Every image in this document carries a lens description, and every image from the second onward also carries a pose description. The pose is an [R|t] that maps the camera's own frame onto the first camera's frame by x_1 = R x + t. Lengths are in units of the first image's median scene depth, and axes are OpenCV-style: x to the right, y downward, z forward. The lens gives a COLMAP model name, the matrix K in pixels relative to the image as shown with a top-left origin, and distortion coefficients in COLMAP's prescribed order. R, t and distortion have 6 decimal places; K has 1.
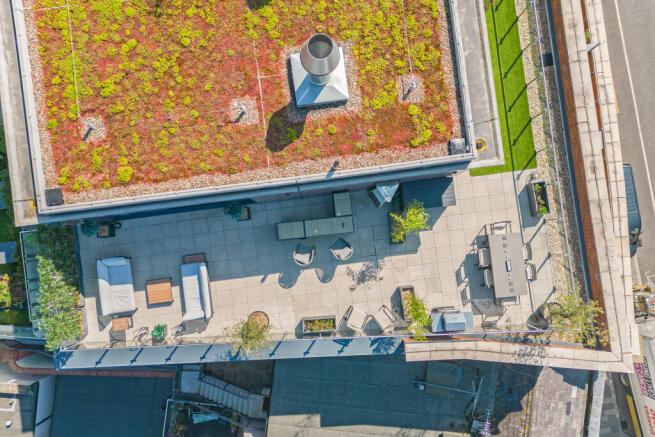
lens RADIAL K [[454.0, 0, 327.4], [0, 454.0, 218.7], [0, 0, 1]] dist [0.004613, 0.000530]
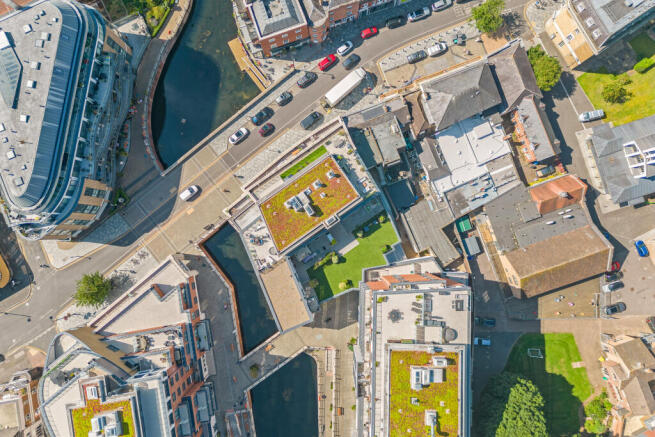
lens RADIAL K [[454.0, 0, 327.4], [0, 454.0, 218.2], [0, 0, 1]] dist [0.004613, 0.000530]
pose [[-0.464023, -0.885674, 0.016275, -0.677579], [0.883737, -0.461591, 0.077090, -1.123709], [-0.060764, 0.050154, 0.996891, -5.918919]]
